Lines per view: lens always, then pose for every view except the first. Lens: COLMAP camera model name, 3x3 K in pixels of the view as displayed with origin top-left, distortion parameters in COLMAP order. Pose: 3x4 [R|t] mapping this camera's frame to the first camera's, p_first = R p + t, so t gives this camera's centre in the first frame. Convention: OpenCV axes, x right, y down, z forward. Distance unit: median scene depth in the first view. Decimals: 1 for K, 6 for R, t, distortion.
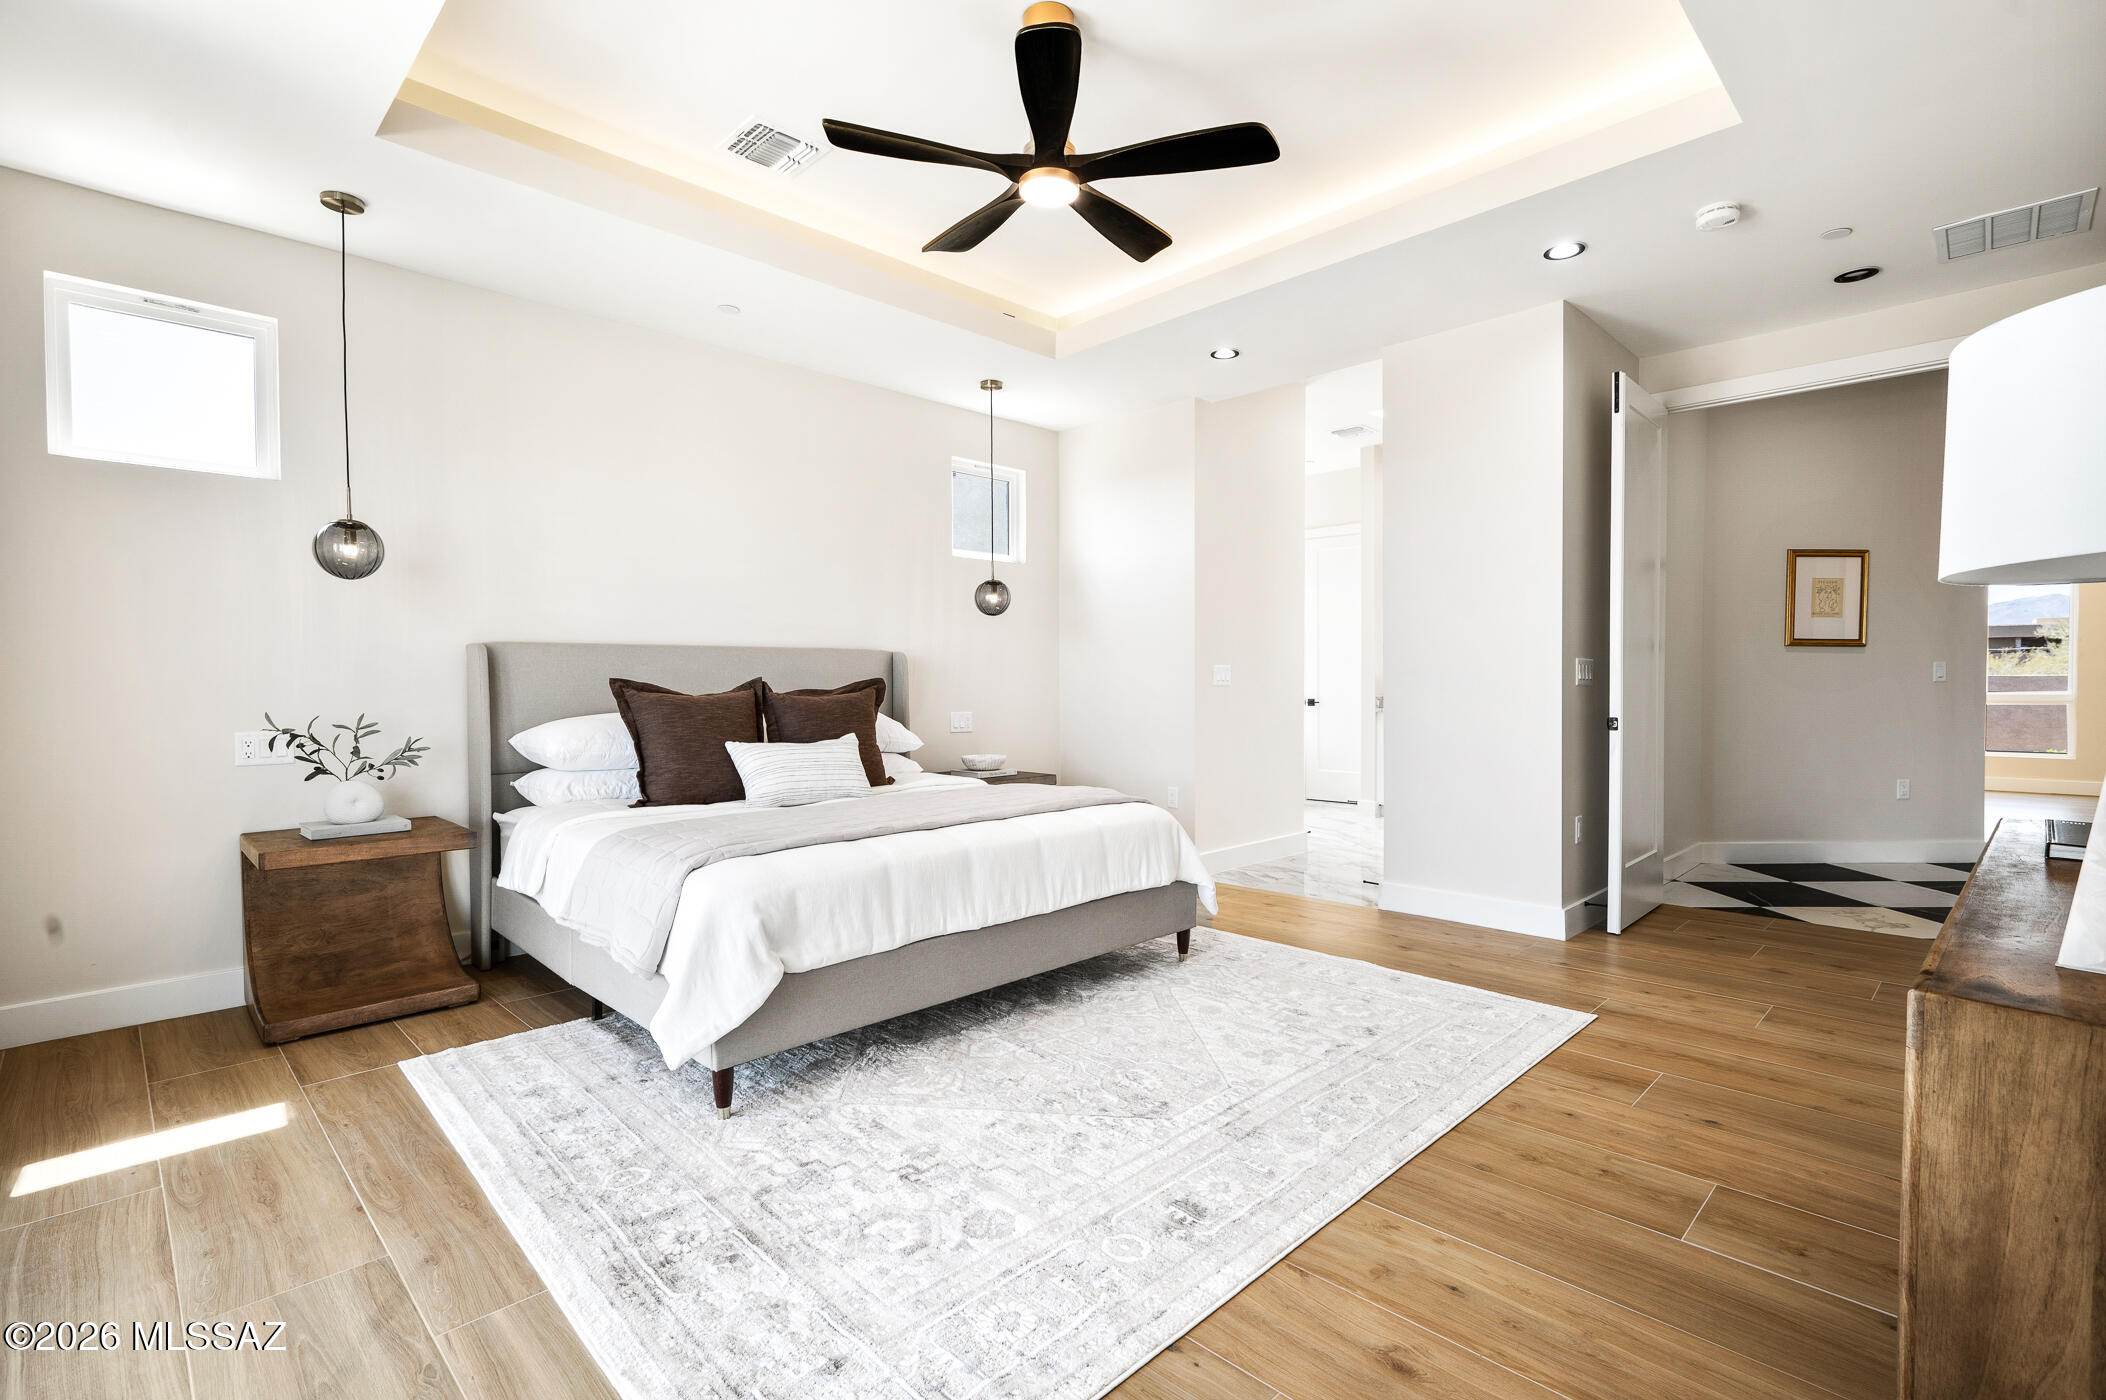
lens RADIAL K [[975.9, 0, 1064.4], [0, 975.9, 710.8], [0, 0, 1]] dist [-0.000521, -0.000445]
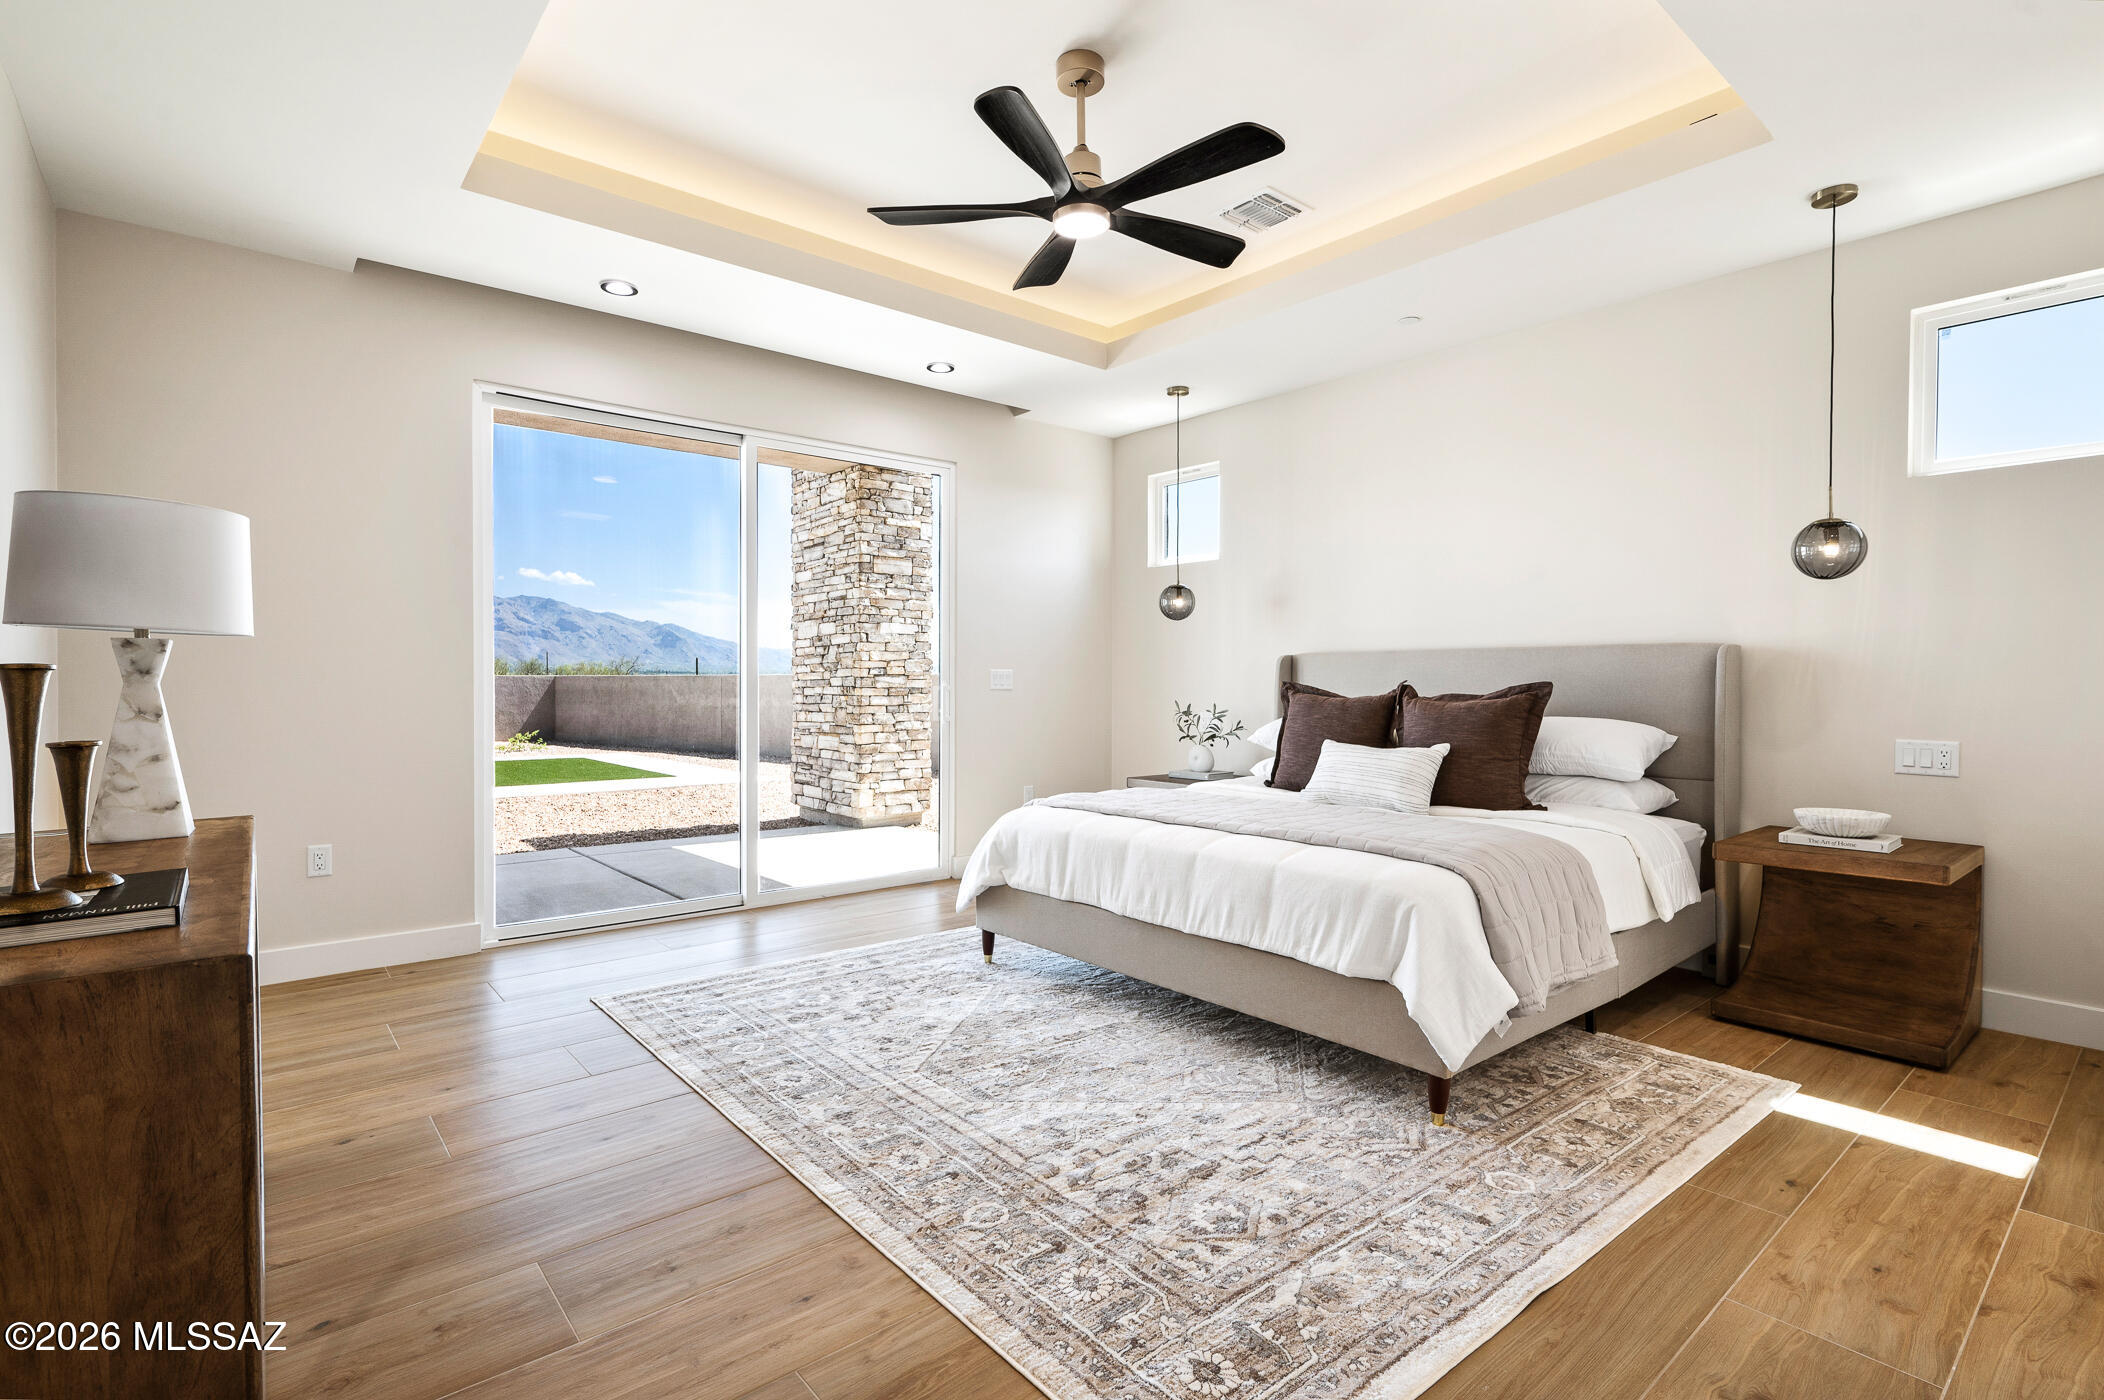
lens RADIAL K [[979.2, 0, 1052.0], [0, 979.2, 700.0], [0, 0, 1]] dist [-0.002990, -0.000939]
pose [[-0.085621, 0.019844, -0.996130, 1.108631], [-0.034123, 0.999157, 0.022837, -0.039748], [0.995743, 0.035946, -0.084871, 1.128826]]
